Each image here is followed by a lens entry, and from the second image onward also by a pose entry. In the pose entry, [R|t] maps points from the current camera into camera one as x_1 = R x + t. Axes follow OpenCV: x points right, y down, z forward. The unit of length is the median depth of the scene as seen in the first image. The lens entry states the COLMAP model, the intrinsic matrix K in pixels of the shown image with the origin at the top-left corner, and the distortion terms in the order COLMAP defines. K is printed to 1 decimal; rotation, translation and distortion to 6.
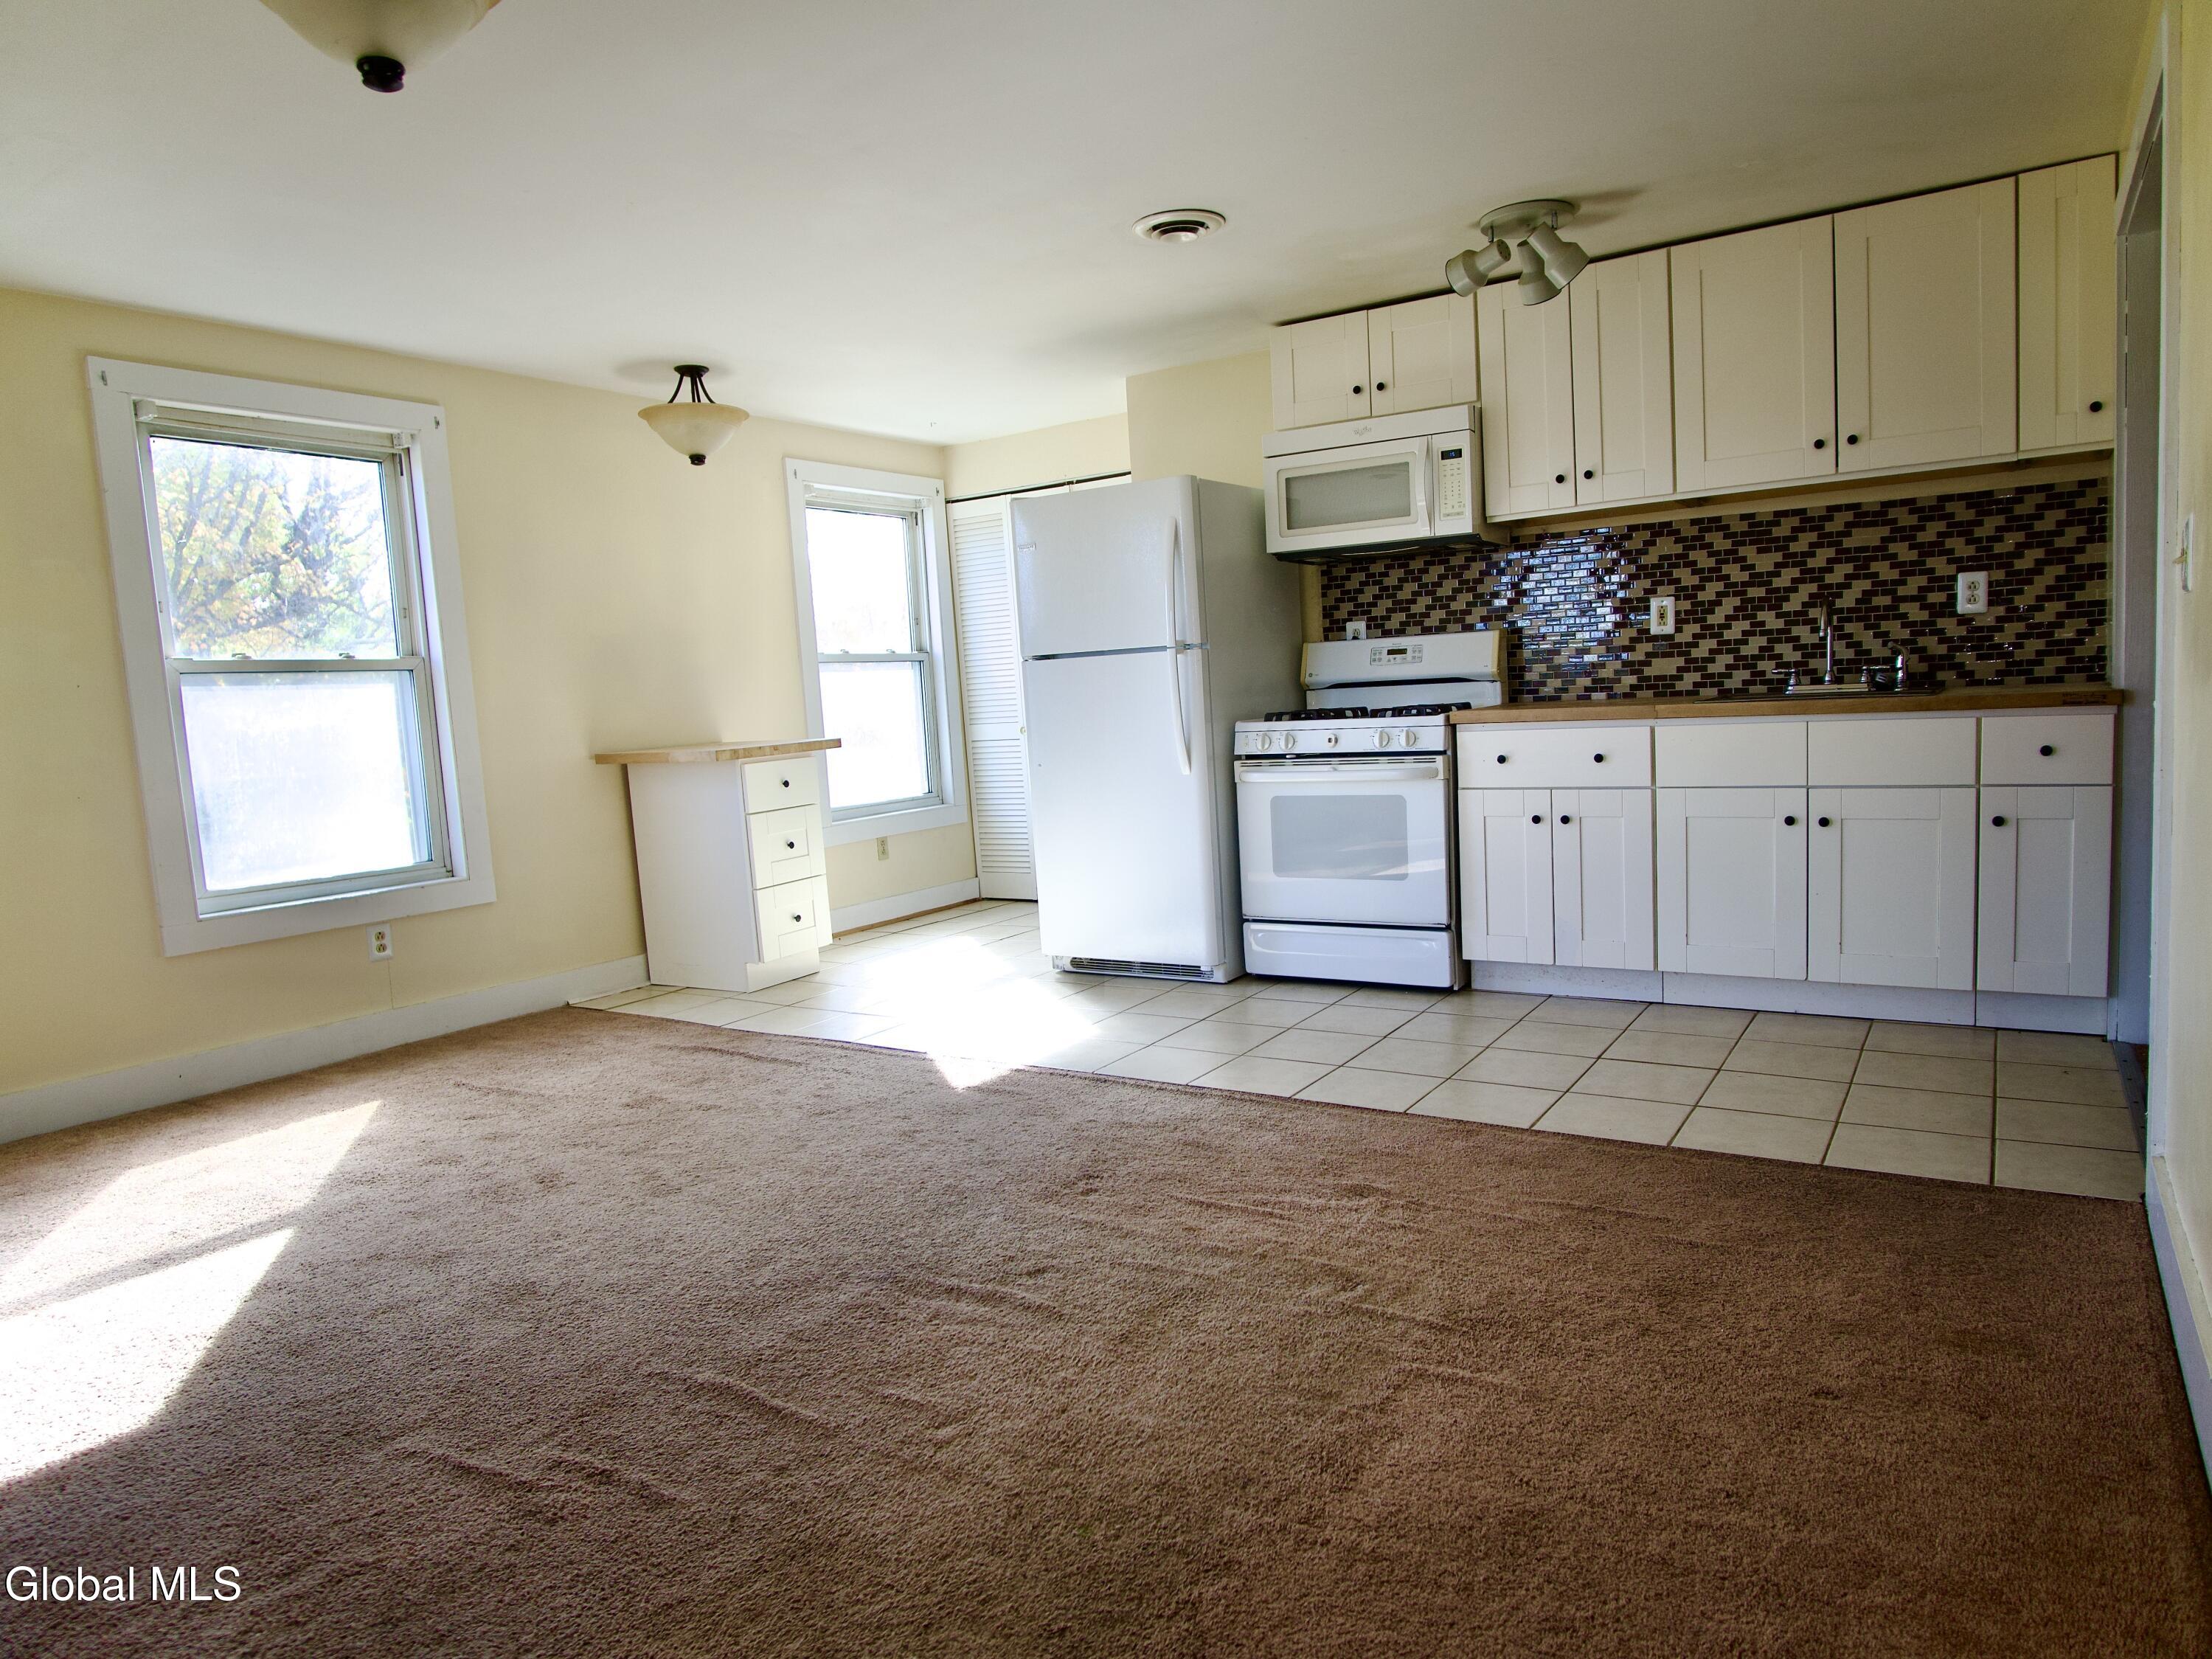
lens RADIAL K [[1340.5, 0, 1106.0], [0, 1340.5, 829.5], [0, 0, 1]] dist [-0.023086, 0.000719]
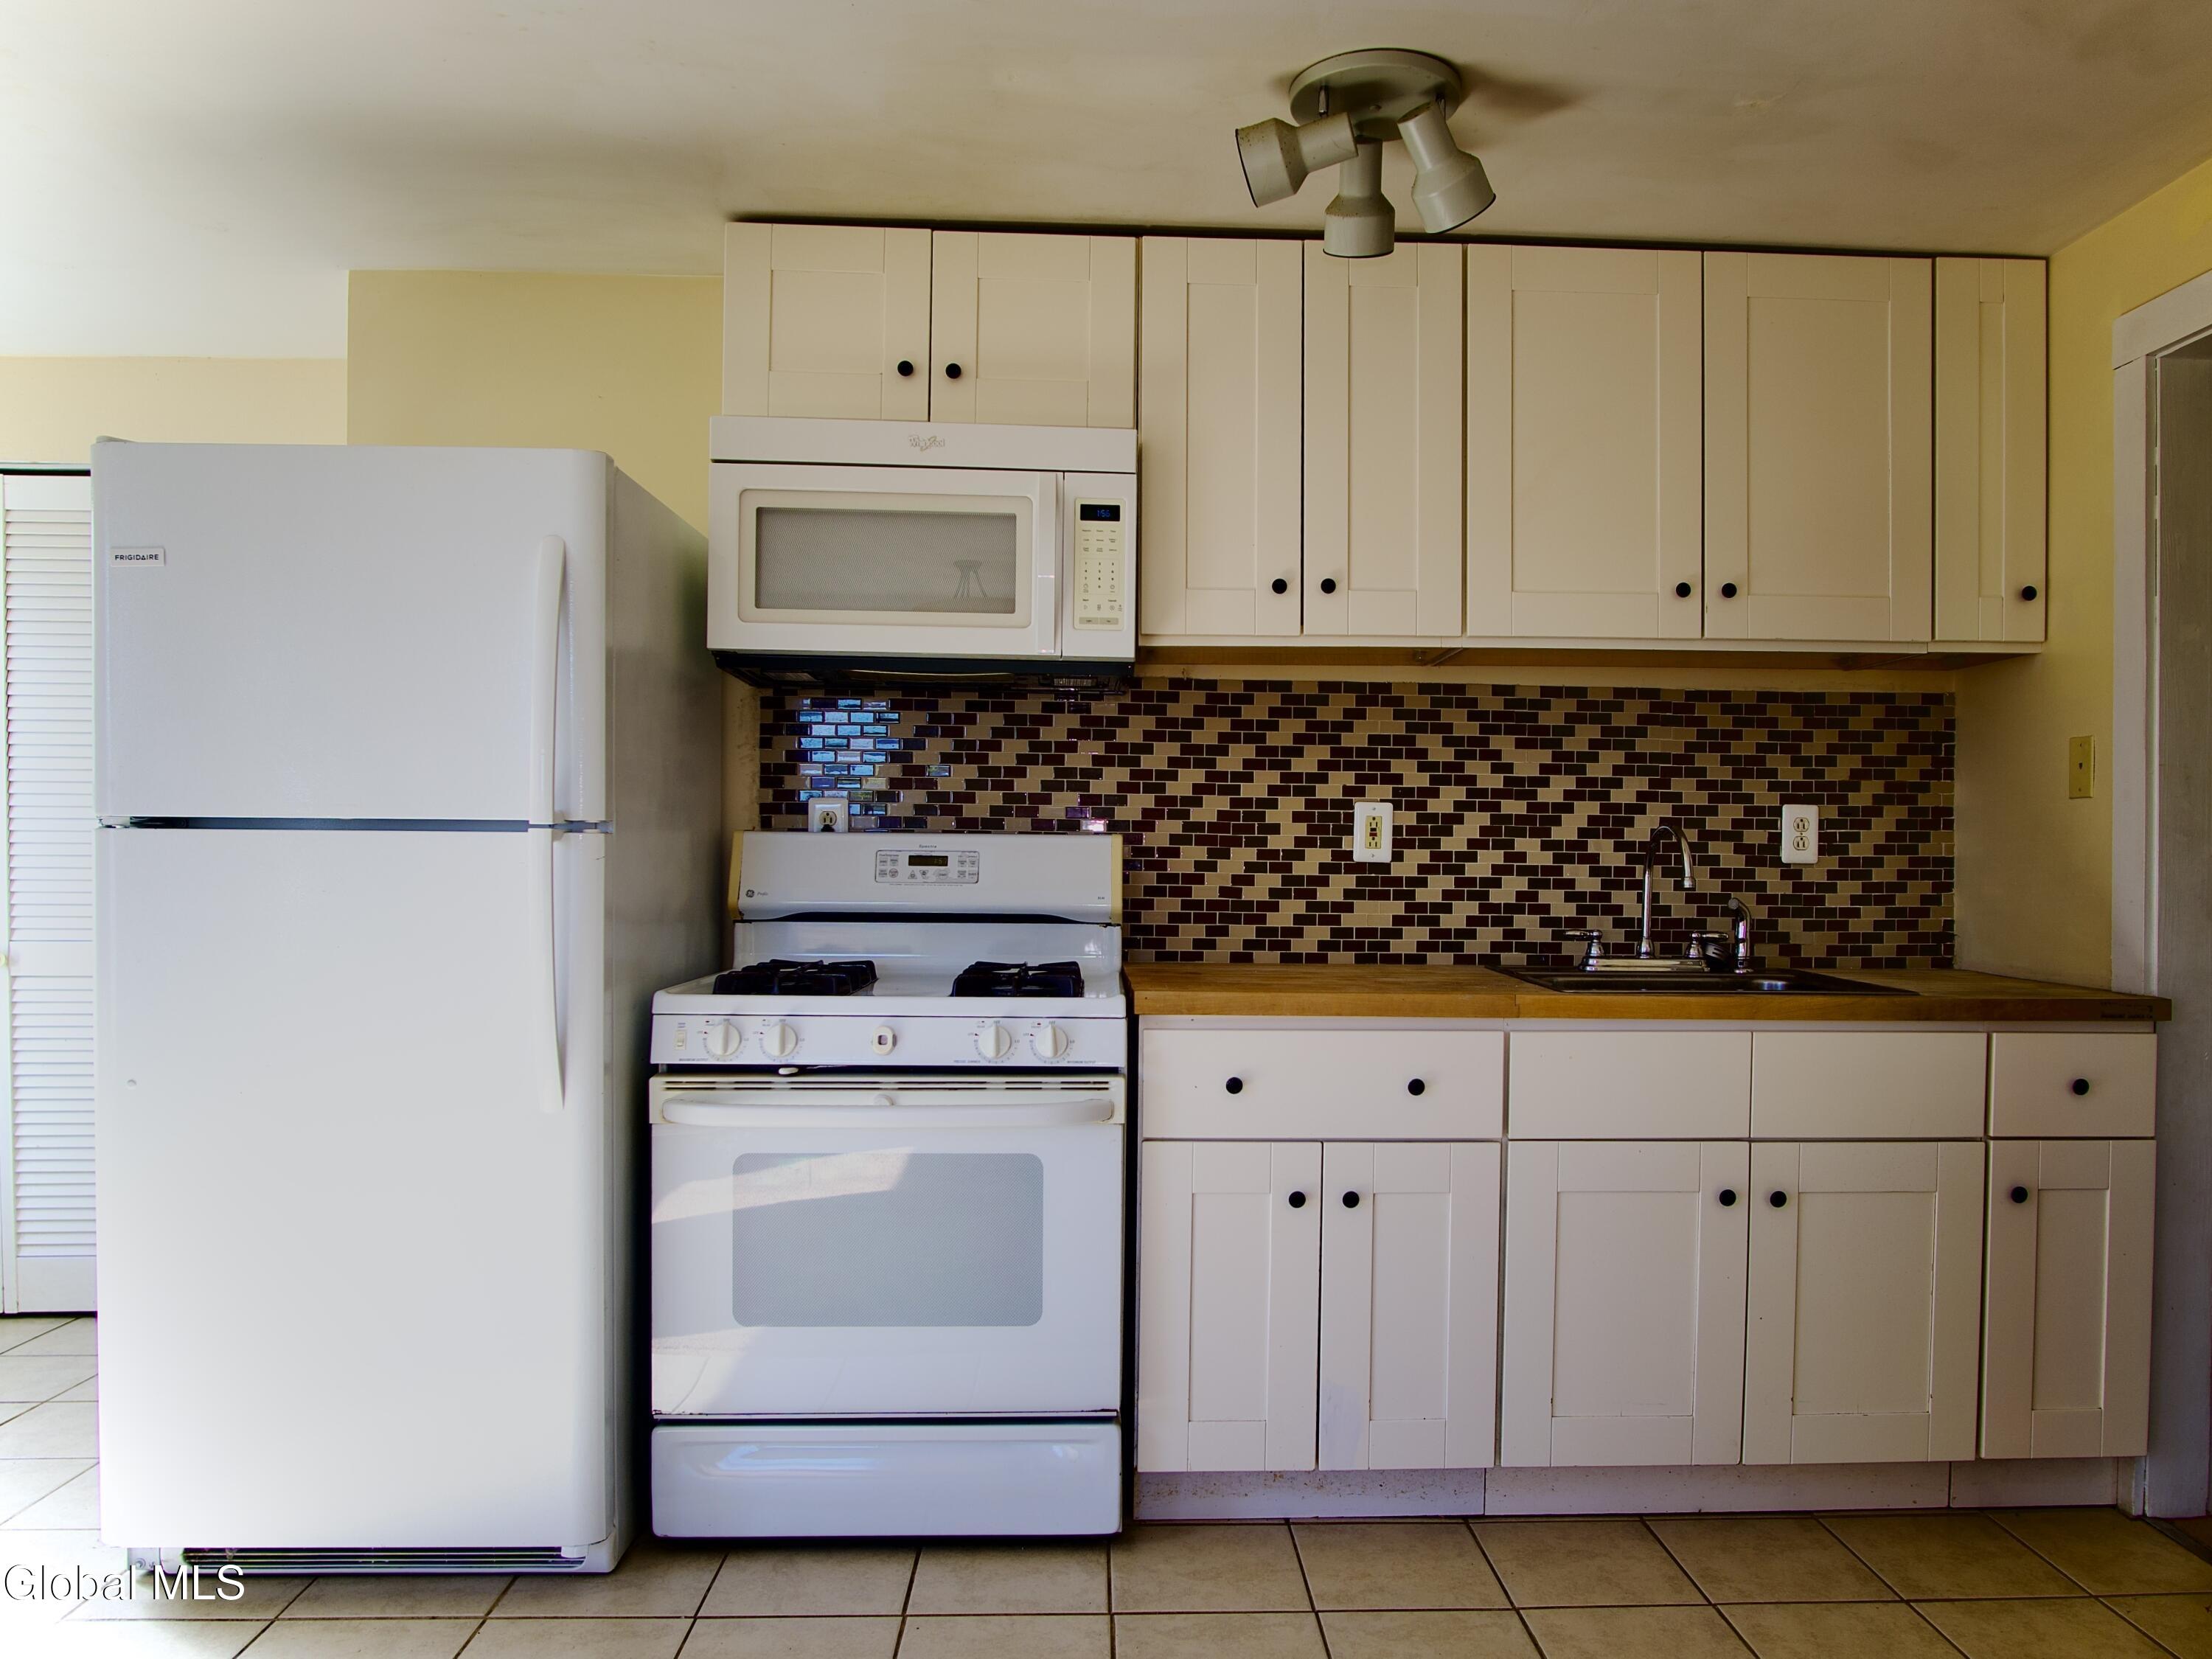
lens RADIAL K [[1544.2, 0, 1110.0], [0, 1544.2, 855.9], [0, 0, 1]] dist [-0.029299, 0.000947]
pose [[0.802590, 0.060496, 0.593455, -0.106799], [0.009845, 0.993366, -0.114577, -0.071487], [-0.596450, 0.097800, 0.796670, 0.525224]]
